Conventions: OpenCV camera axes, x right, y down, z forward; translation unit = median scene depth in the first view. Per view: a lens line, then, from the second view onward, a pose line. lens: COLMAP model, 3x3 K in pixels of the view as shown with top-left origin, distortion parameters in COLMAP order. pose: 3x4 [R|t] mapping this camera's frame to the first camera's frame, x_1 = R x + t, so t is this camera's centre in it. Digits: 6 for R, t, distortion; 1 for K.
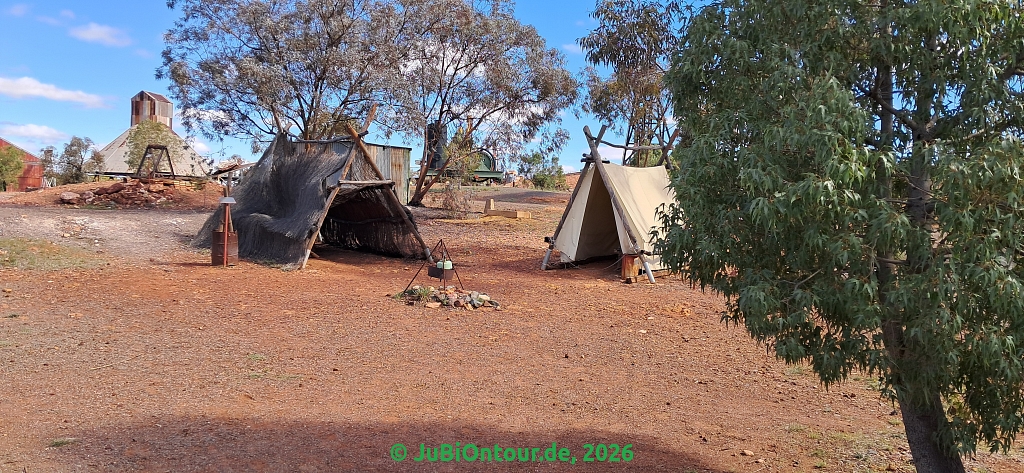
lens RADIAL K [[760.4, 0, 512.0], [0, 760.4, 236.5], [0, 0, 1]] dist [-0.008211, -0.003453]
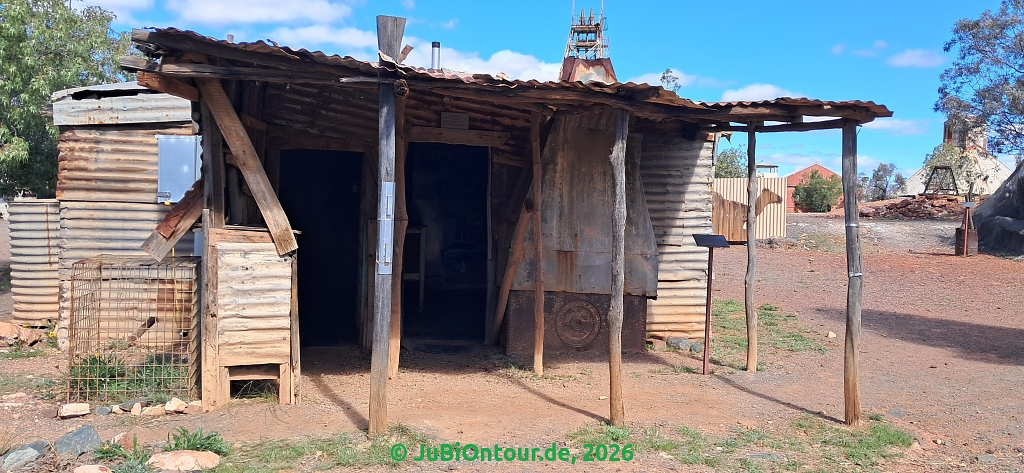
lens RADIAL K [[760.4, 0, 512.0], [0, 760.4, 236.5], [0, 0, 1]] dist [-0.008211, -0.003453]
pose [[0.548556, 0.014345, -0.835991, 0.152134], [-0.042524, 0.999038, -0.010761, 0.029540], [0.835032, 0.041452, 0.548638, -0.190161]]
